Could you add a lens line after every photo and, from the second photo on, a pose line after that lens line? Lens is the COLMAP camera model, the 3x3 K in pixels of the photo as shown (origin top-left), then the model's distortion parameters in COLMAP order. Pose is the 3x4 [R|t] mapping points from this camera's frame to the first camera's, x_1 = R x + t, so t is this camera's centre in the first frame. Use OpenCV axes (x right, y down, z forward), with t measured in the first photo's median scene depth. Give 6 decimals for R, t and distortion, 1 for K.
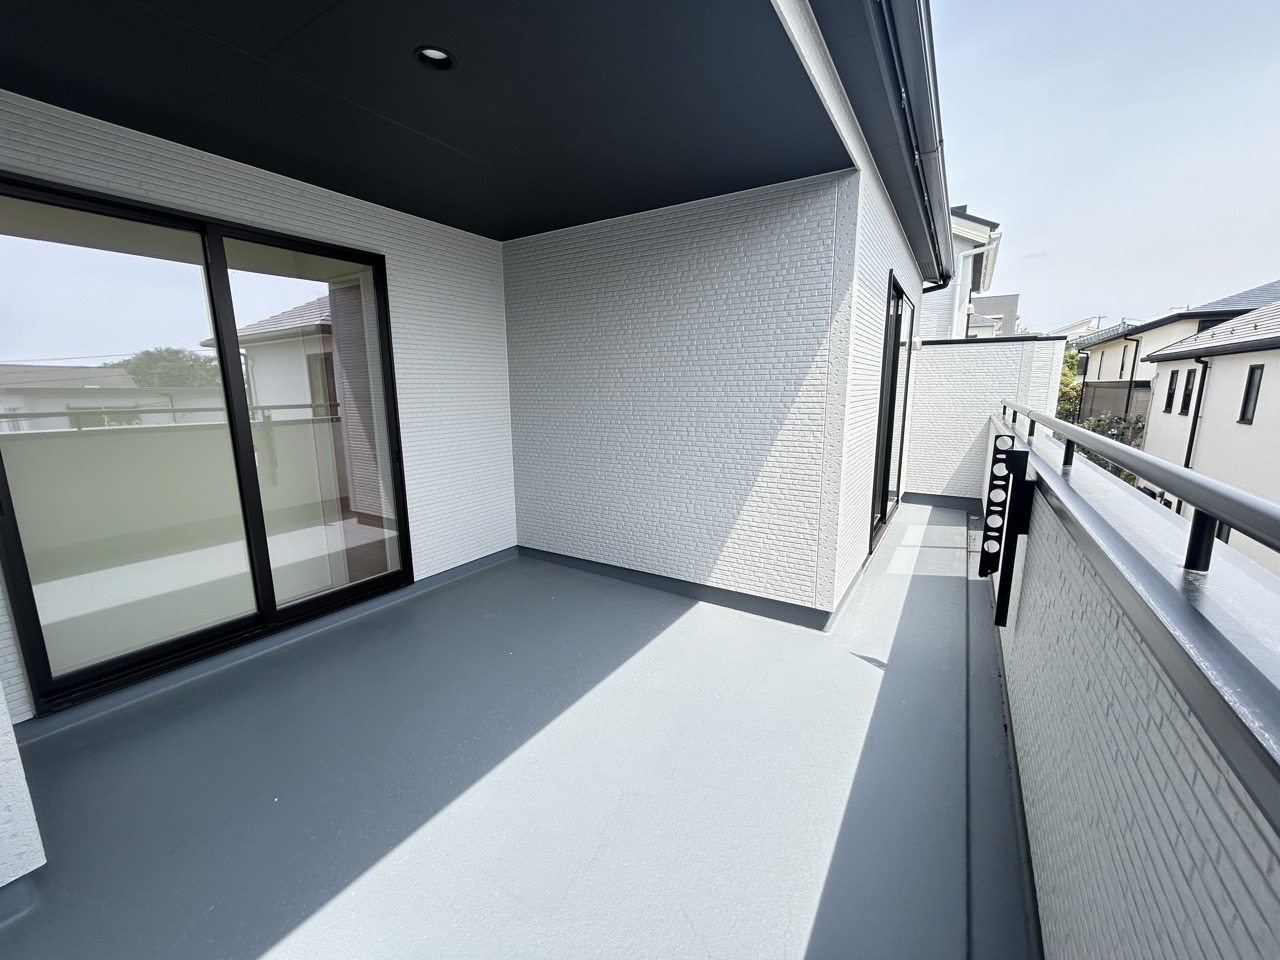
lens RADIAL K [[518.2, 0, 643.1], [0, 518.2, 483.7], [0, 0, 1]] dist [-0.002492, 0.001379]
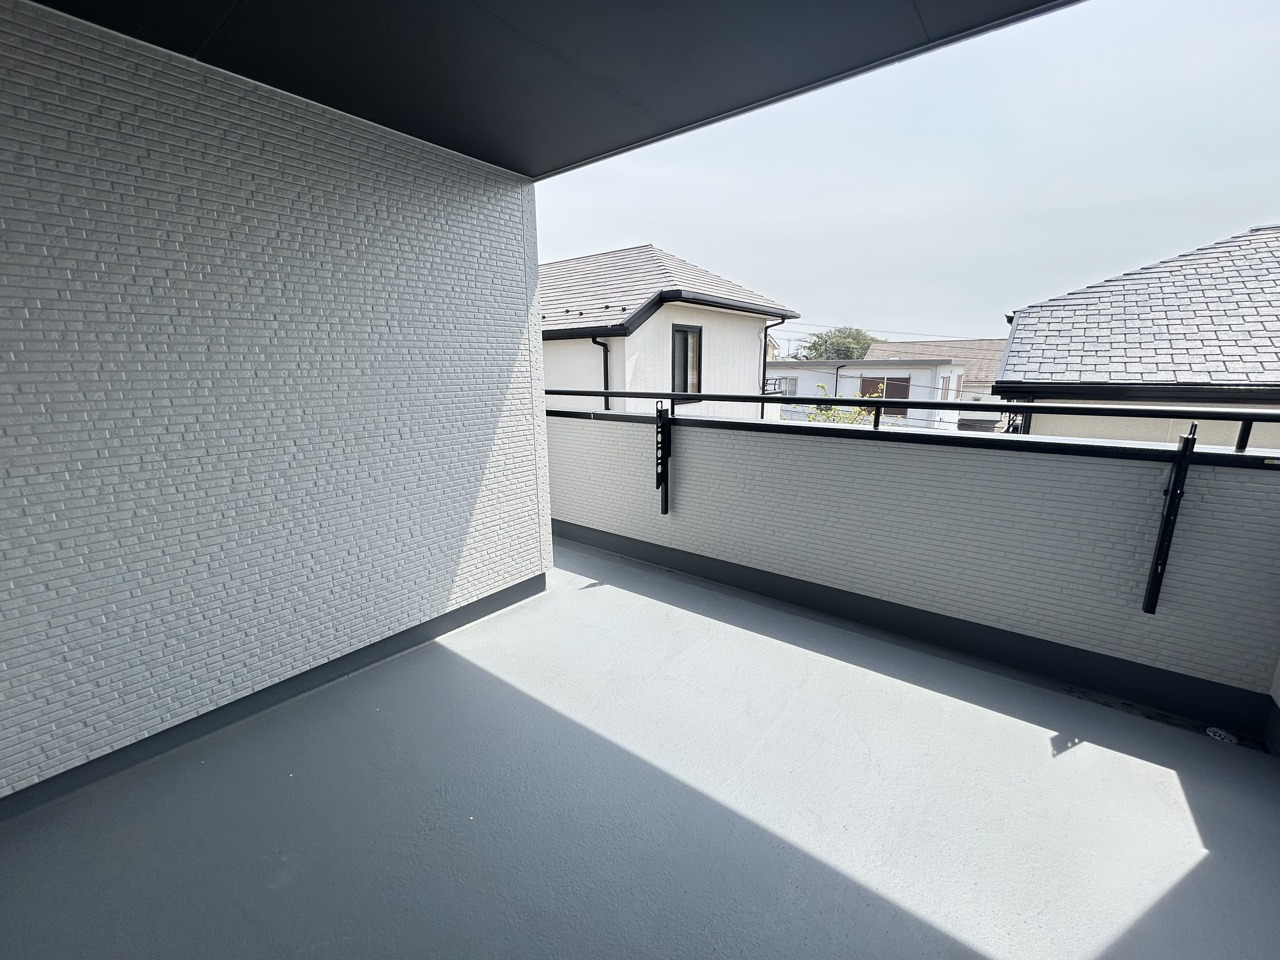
lens RADIAL K [[518.2, 0, 643.9], [0, 518.2, 476.3], [0, 0, 1]] dist [-0.002492, 0.001379]
pose [[0.101147, -0.207108, 0.973075, -0.669175], [0.184889, 0.964966, 0.186164, -0.123209], [-0.977540, 0.161081, 0.135896, 0.590667]]
